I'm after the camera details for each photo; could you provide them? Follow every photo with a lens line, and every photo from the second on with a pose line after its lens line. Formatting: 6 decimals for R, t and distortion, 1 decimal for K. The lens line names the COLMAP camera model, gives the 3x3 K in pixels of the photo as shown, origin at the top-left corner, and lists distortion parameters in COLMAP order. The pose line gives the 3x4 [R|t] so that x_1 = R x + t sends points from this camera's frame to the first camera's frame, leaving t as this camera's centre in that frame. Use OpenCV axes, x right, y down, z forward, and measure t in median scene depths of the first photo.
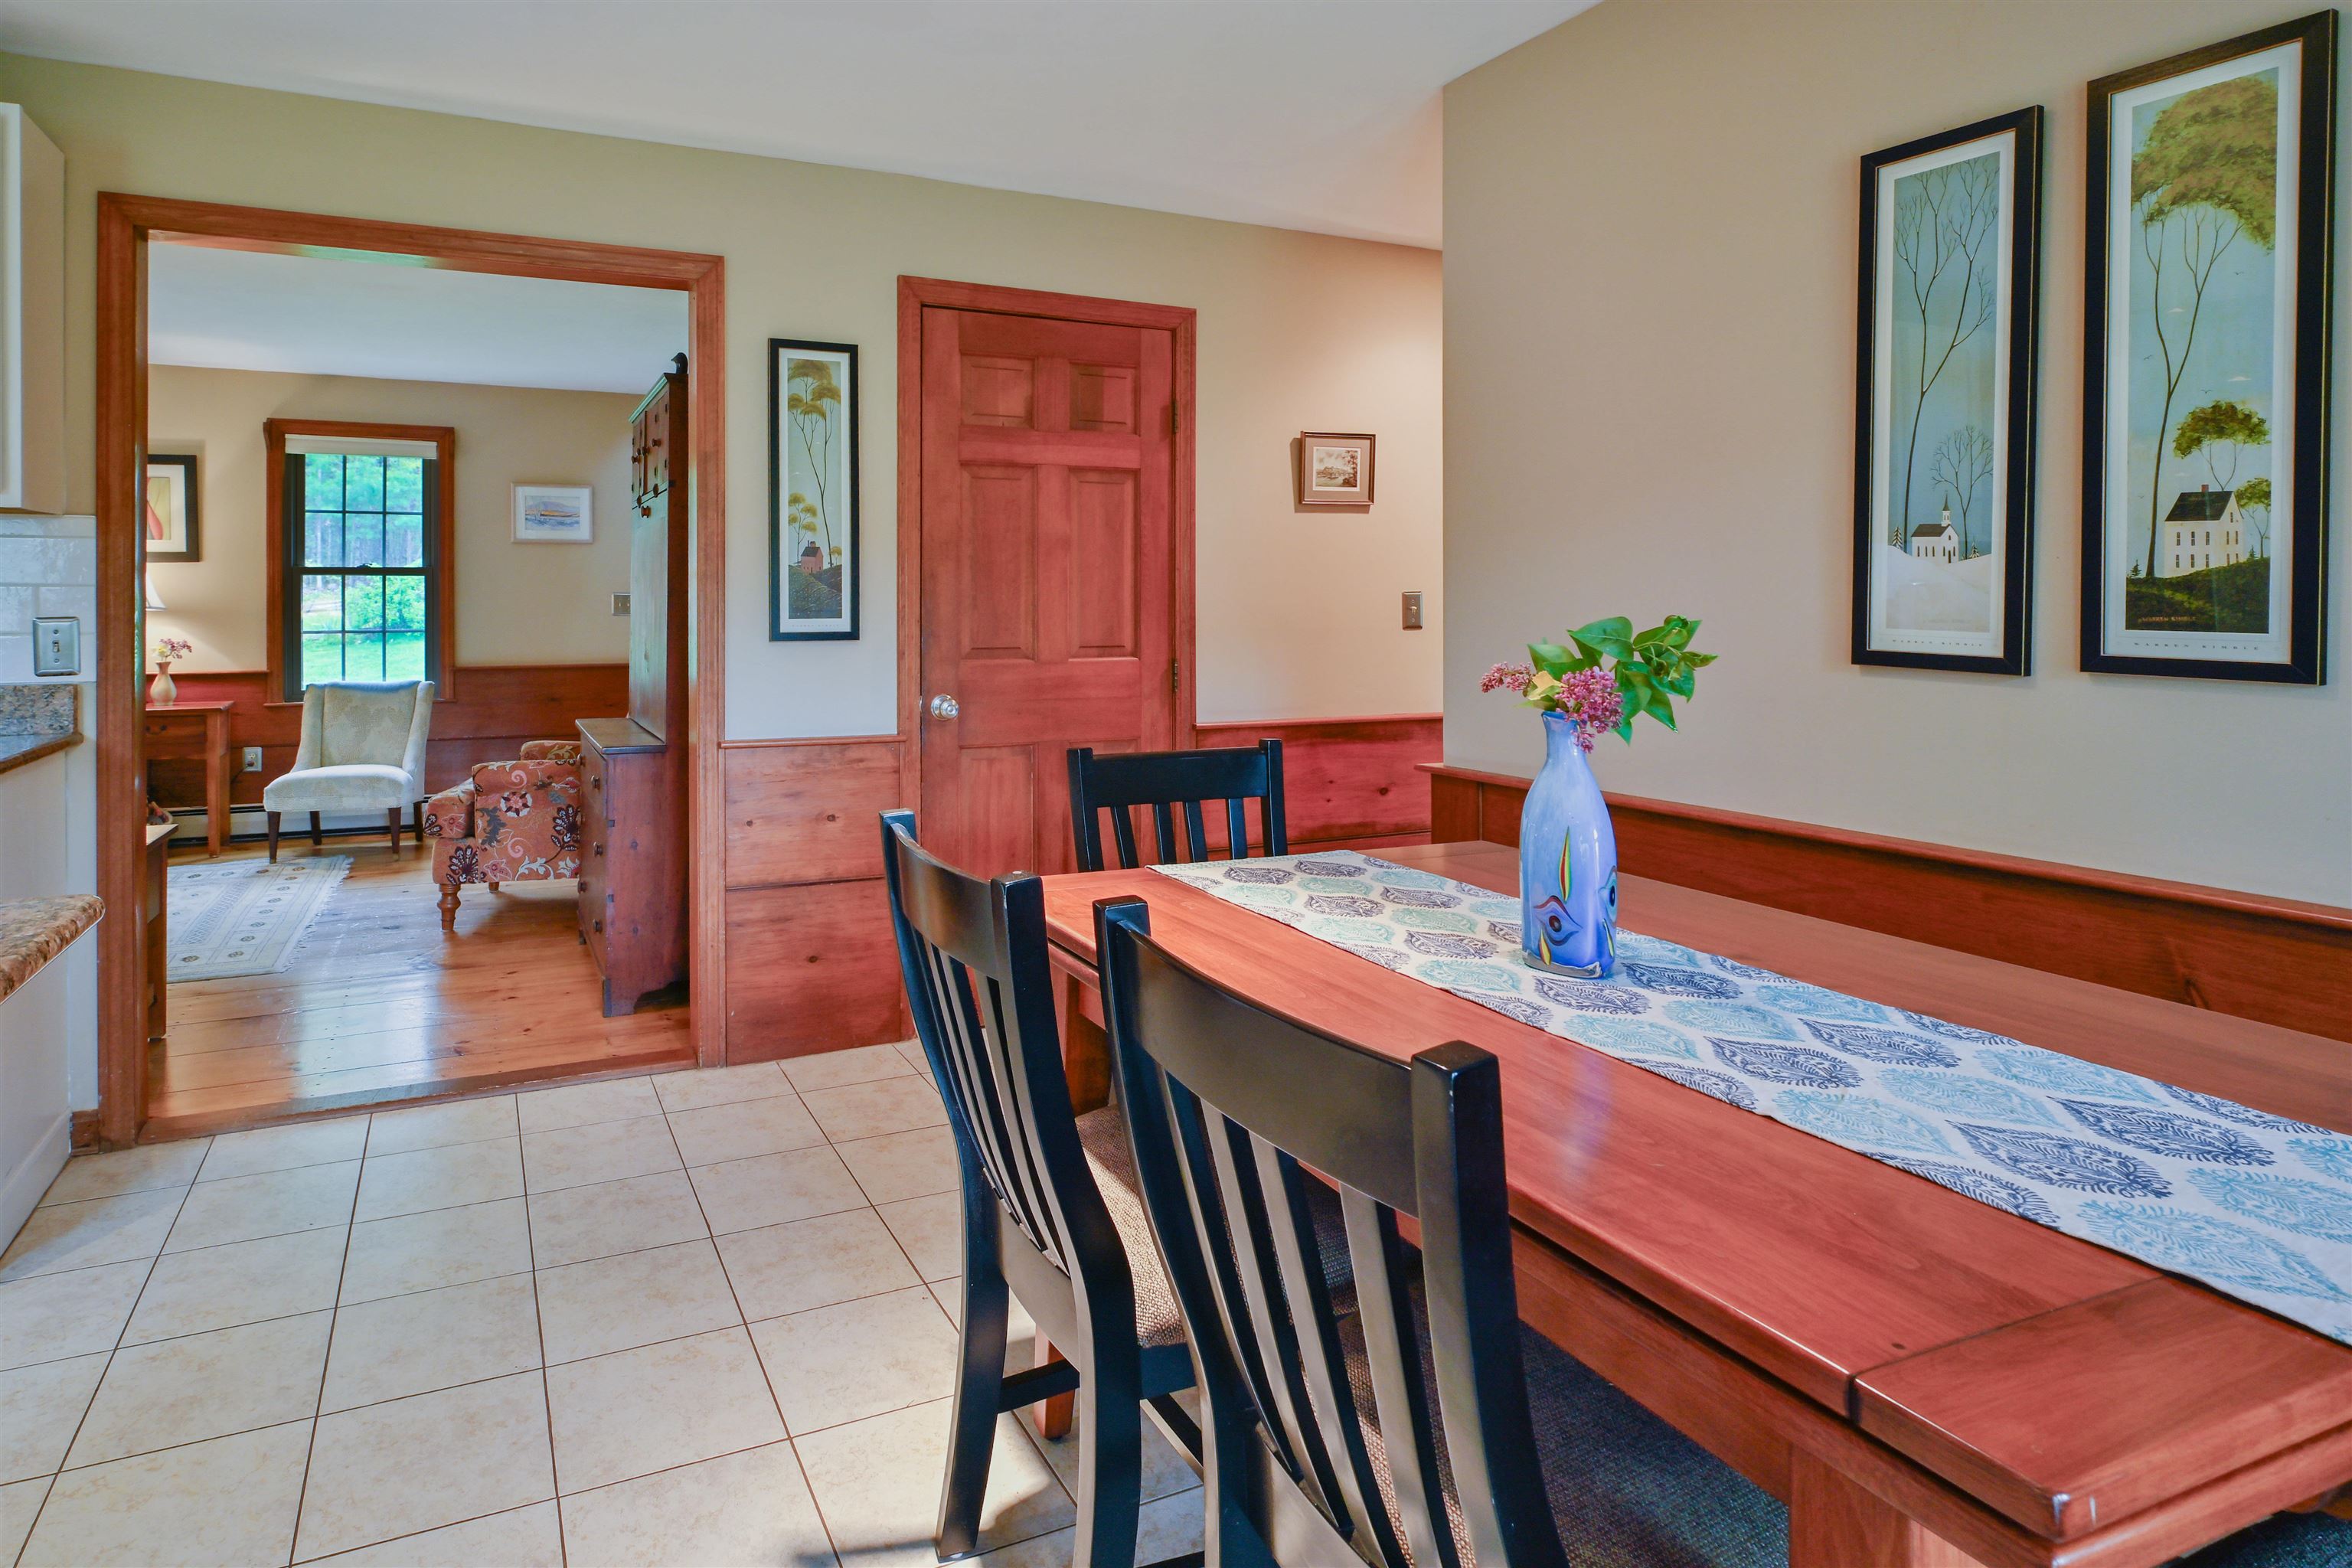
lens RADIAL K [[1273.2, 0, 1001.2], [0, 1273.2, 601.1], [0, 0, 1]] dist [-0.001422, -0.000833]
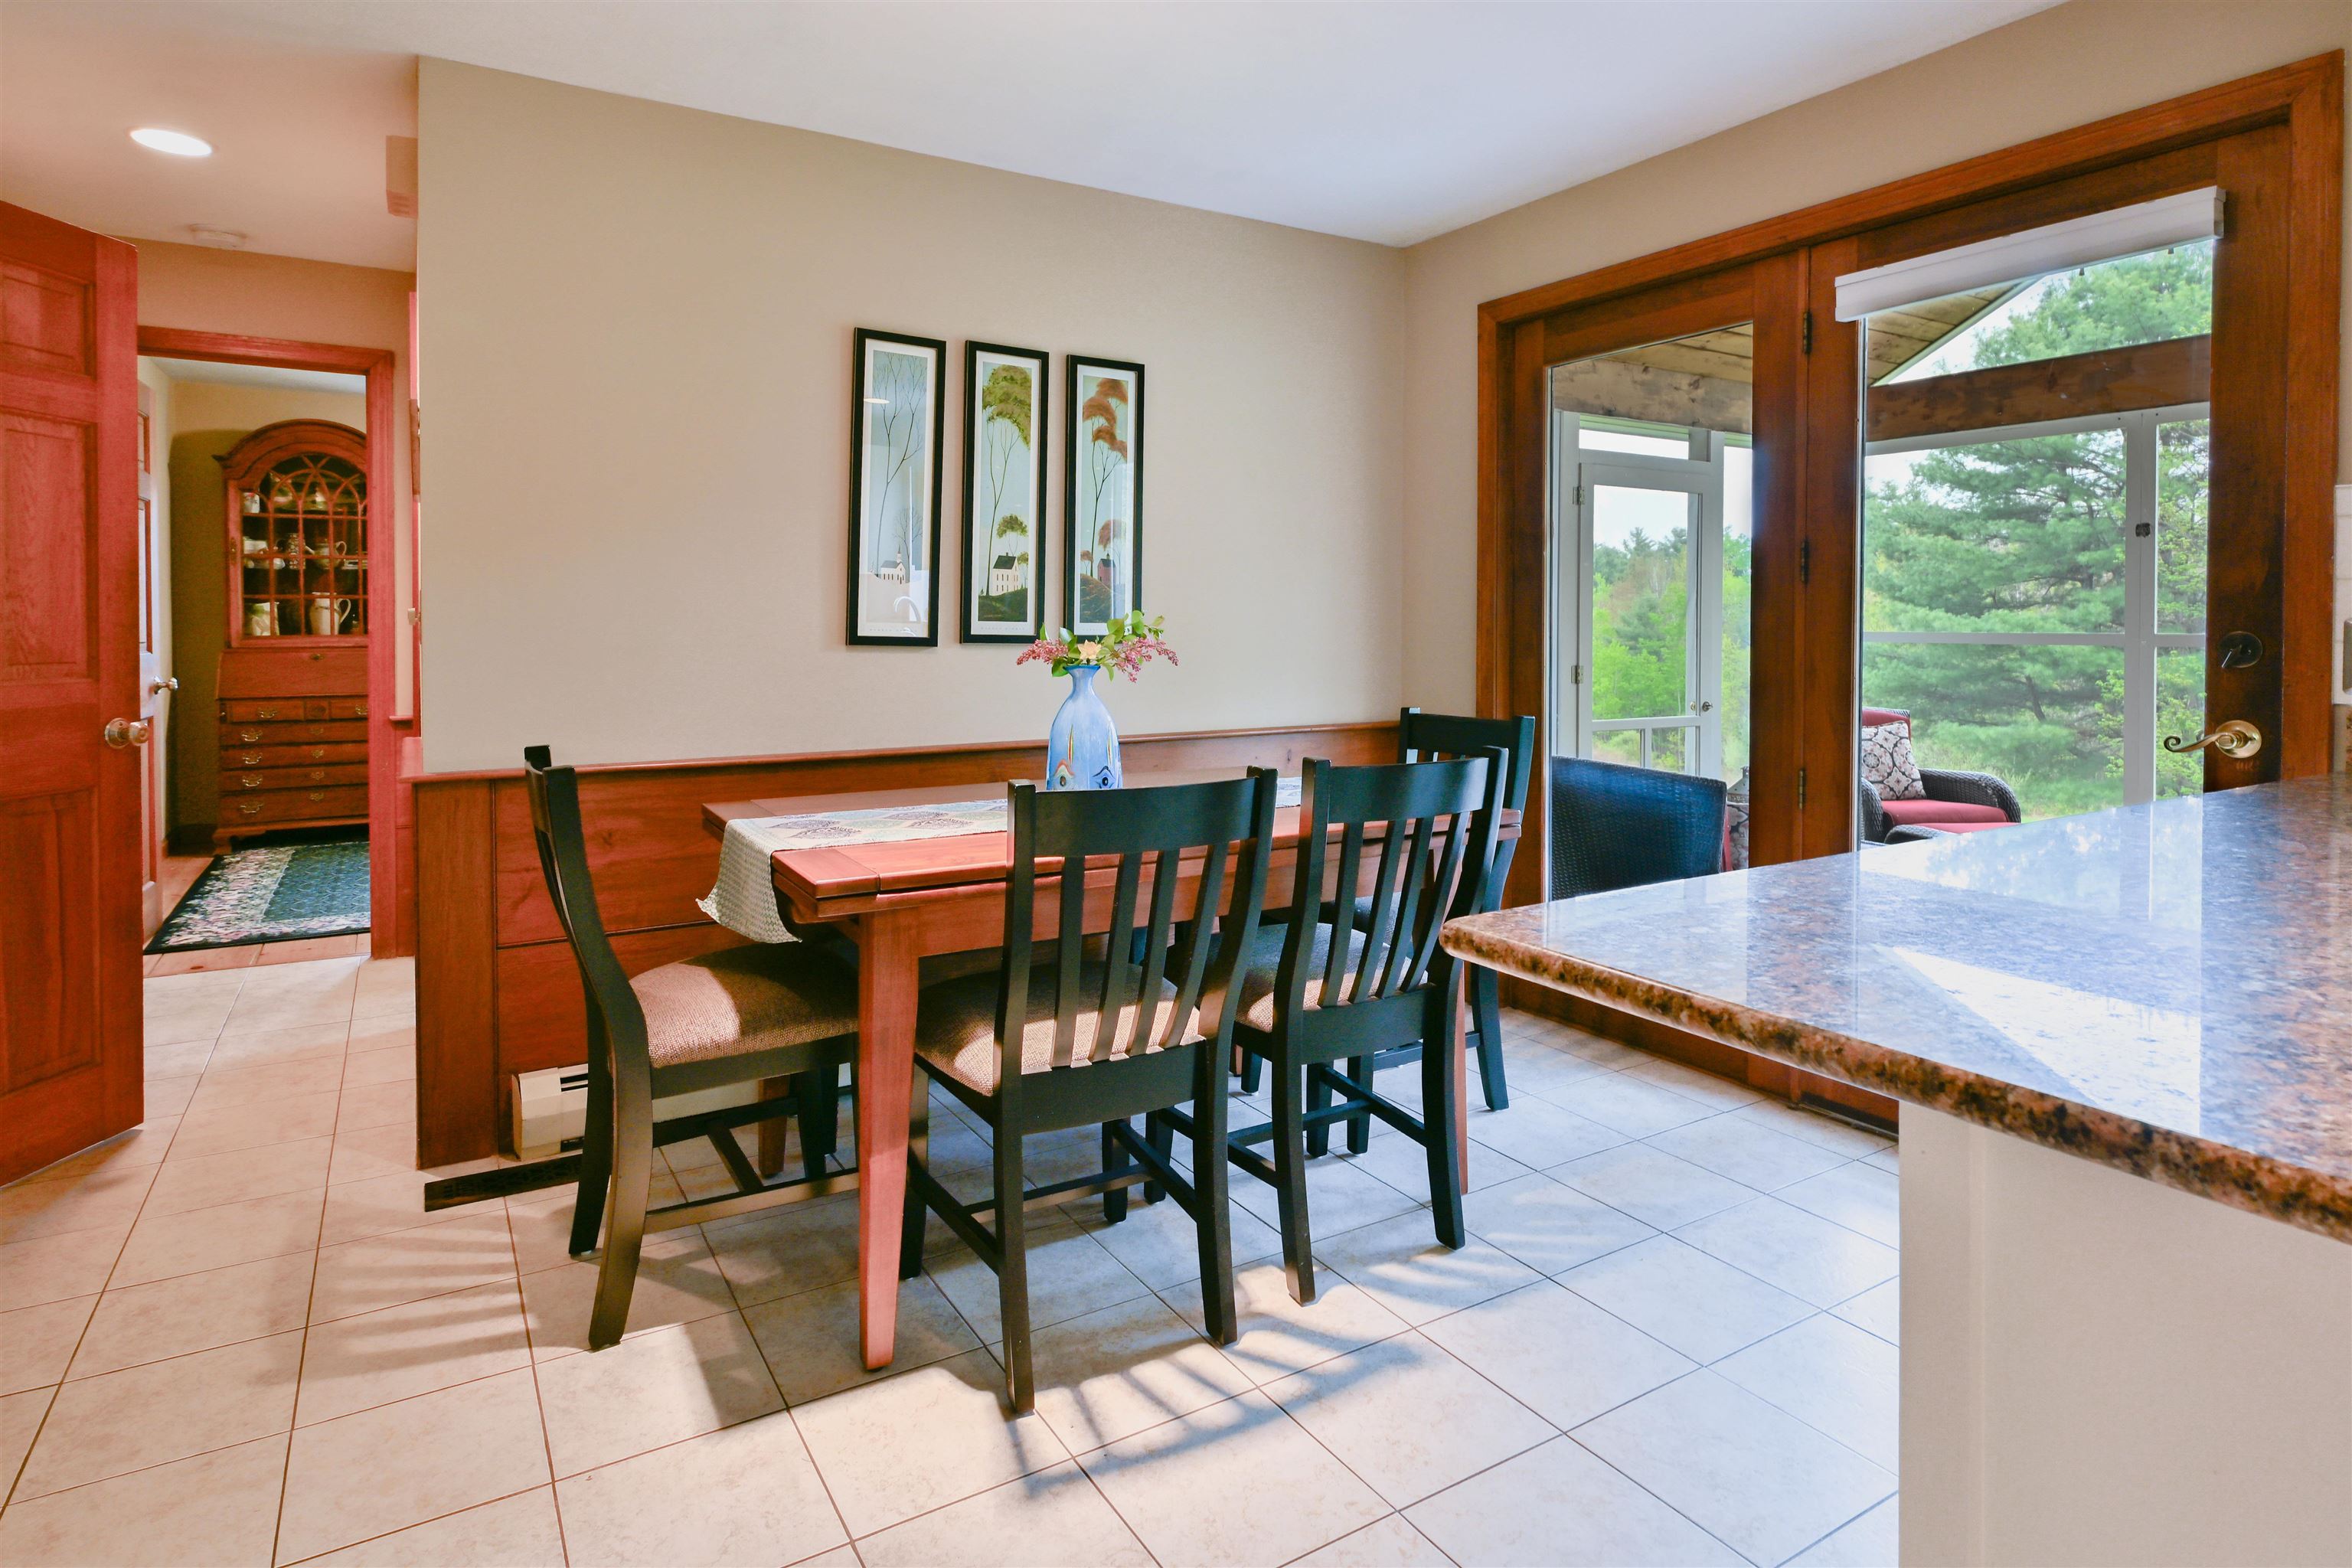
lens RADIAL K [[1272.0, 0, 1192.3], [0, 1272.0, 636.3], [0, 0, 1]] dist [-0.001714, -0.000278]
pose [[-0.156958, -0.012556, 0.987525, -1.036855], [-0.005341, 0.999915, 0.011864, 0.018742], [-0.987591, -0.003412, -0.157012, 0.884490]]
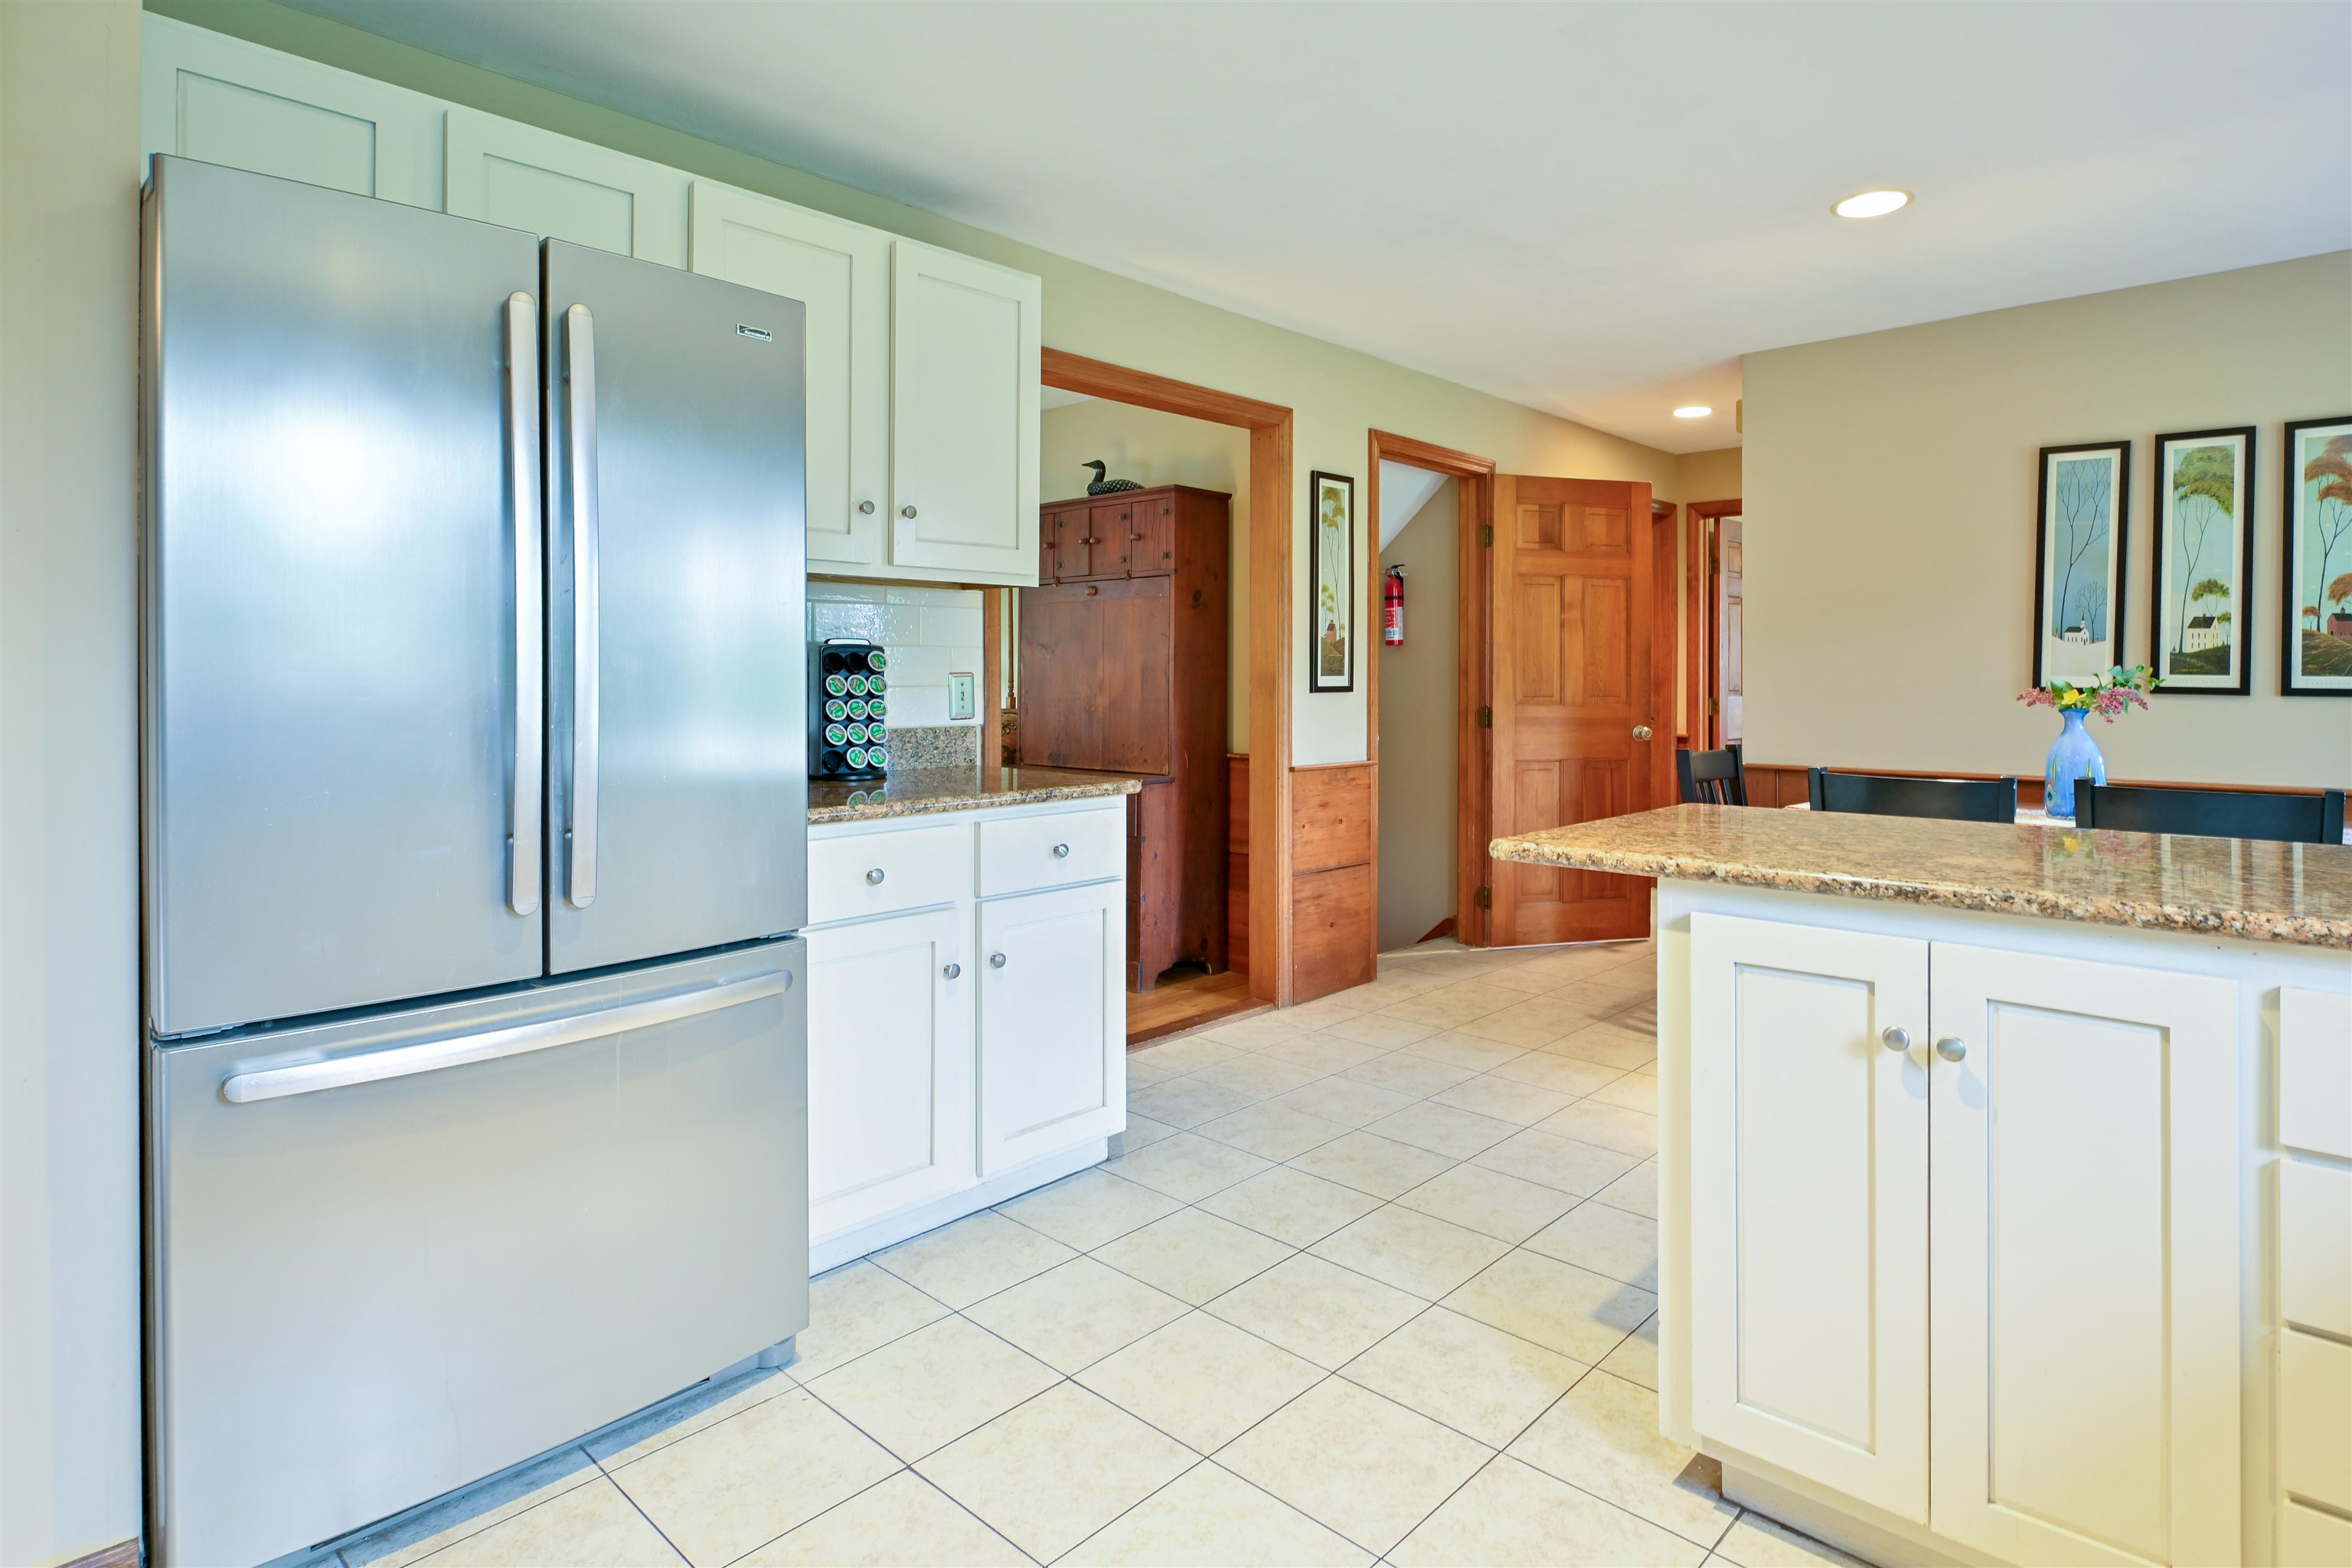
lens RADIAL K [[1277.8, 0, 1186.6], [0, 1277.8, 675.1], [0, 0, 1]] dist [-0.003775, -0.000665]
pose [[0.910248, -0.000990, 0.414063, -1.530296], [-0.000331, 0.999995, 0.003117, 0.014714], [-0.414064, -0.002974, 0.910243, -0.330995]]
